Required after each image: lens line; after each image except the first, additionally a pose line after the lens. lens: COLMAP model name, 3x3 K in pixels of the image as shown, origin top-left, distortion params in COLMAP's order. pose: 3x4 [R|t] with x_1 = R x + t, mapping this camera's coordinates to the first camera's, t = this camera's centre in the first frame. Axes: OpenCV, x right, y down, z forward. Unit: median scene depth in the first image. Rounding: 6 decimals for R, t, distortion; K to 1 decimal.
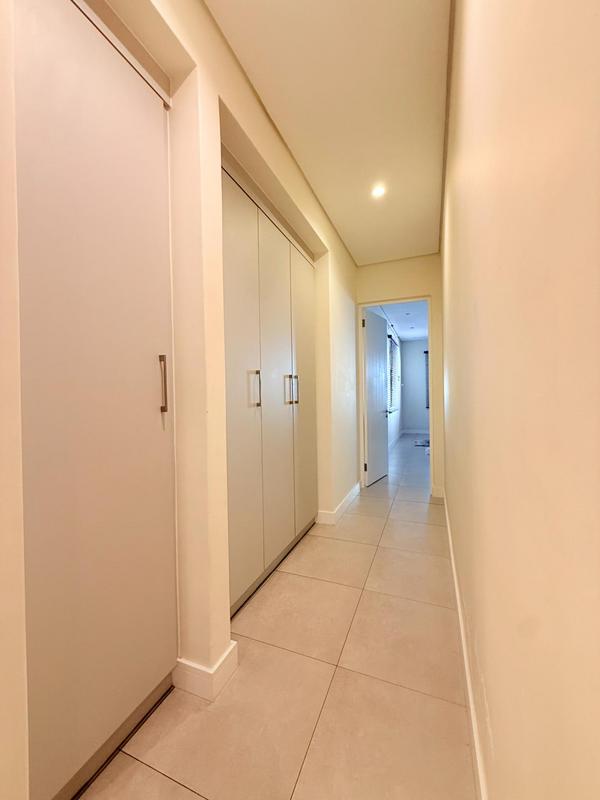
lens RADIAL K [[319.3, 0, 296.7], [0, 319.3, 398.6], [0, 0, 1]] dist [-0.002471, 0.001021]
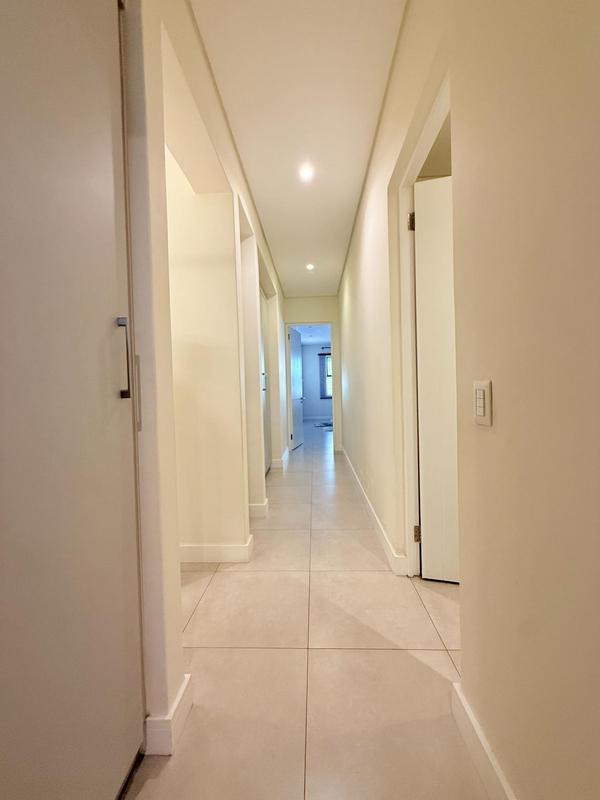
lens RADIAL K [[319.3, 0, 301.1], [0, 319.3, 397.3], [0, 0, 1]] dist [-0.002471, 0.001021]
pose [[0.939038, -0.014551, 0.343505, -0.240901], [0.011131, 0.999867, 0.011927, 0.020039], [-0.343633, -0.007377, 0.939075, -0.376137]]
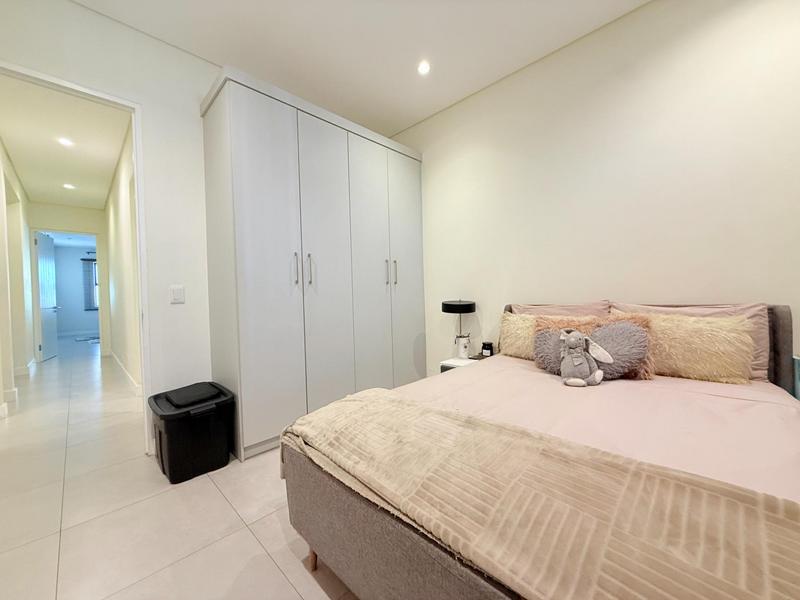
lens RADIAL K [[319.3, 0, 397.1], [0, 319.3, 300.0], [0, 0, 1]] dist [-0.002471, 0.001021]
pose [[0.380288, -0.005104, 0.924854, -0.473626], [0.021690, 0.999759, -0.003401, 0.049377], [-0.924614, 0.021353, 0.380307, -0.955859]]
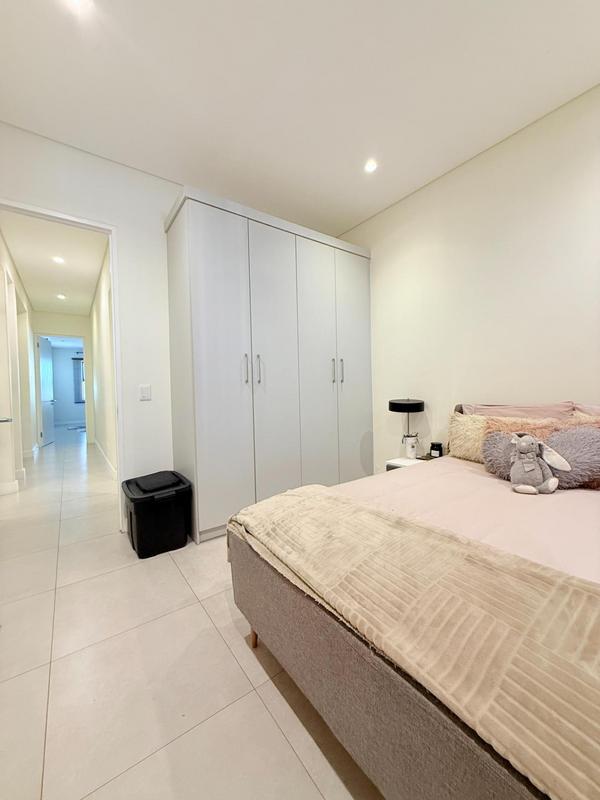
lens RADIAL K [[319.3, 0, 299.6], [0, 319.3, 397.8], [0, 0, 1]] dist [-0.002471, 0.001021]
pose [[0.524034, -0.009810, 0.851641, -0.479971], [0.014194, 0.999895, 0.002783, 0.043624], [-0.851579, 0.010630, 0.524118, -0.976097]]
